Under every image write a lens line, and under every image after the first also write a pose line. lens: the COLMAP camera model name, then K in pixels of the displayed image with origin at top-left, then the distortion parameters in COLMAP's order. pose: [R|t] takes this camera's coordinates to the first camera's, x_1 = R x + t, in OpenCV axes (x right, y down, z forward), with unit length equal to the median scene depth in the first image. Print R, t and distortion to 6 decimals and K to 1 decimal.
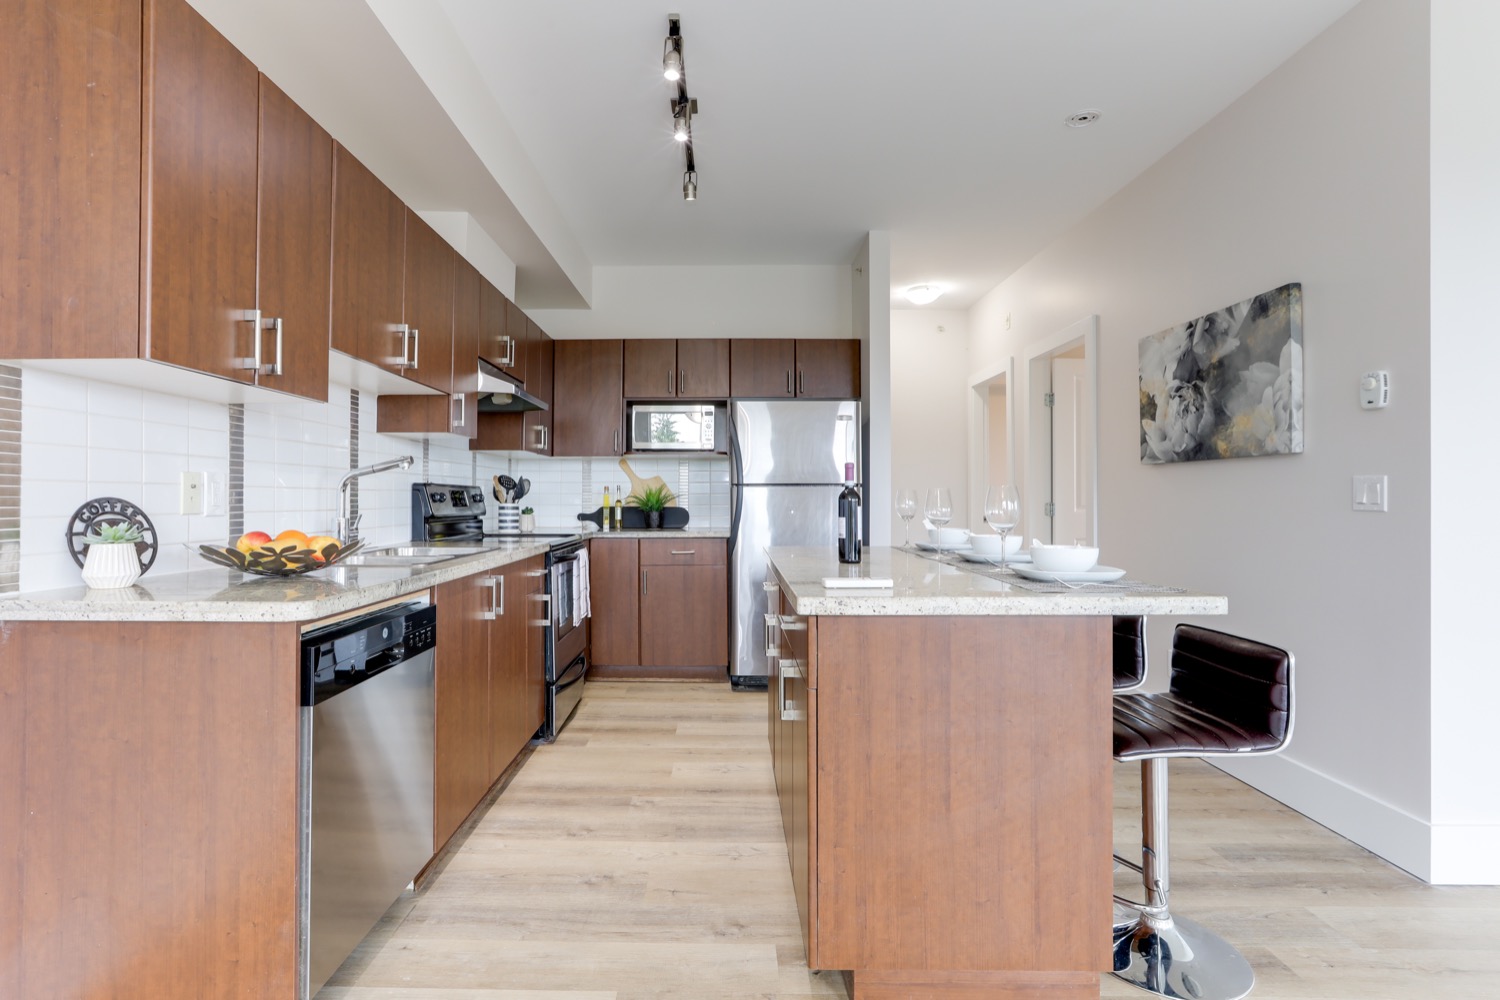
lens RADIAL K [[688.9, 0, 719.2], [0, 688.9, 496.7], [0, 0, 1]] dist [-0.030954, 0.015633]
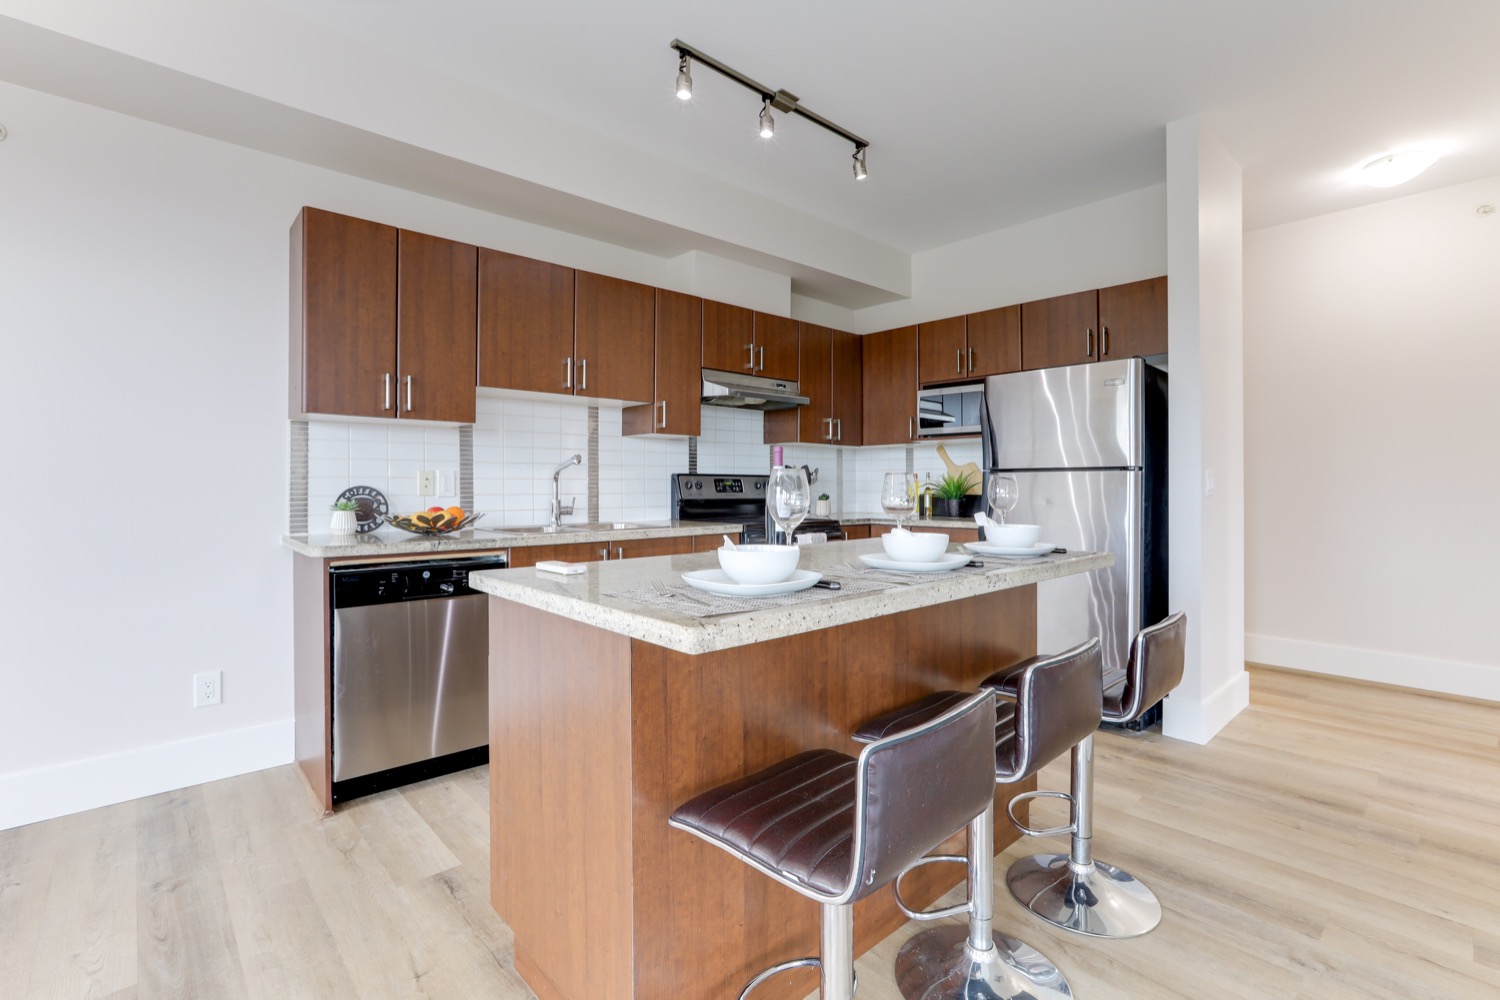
lens RADIAL K [[688.9, 0, 758.7], [0, 688.9, 480.7], [0, 0, 1]] dist [-0.030954, 0.015633]
pose [[0.696922, -0.004335, -0.717133, 0.680426], [0.002513, 0.999990, -0.003602, -0.001910], [0.717142, 0.000708, 0.696927, 0.285396]]
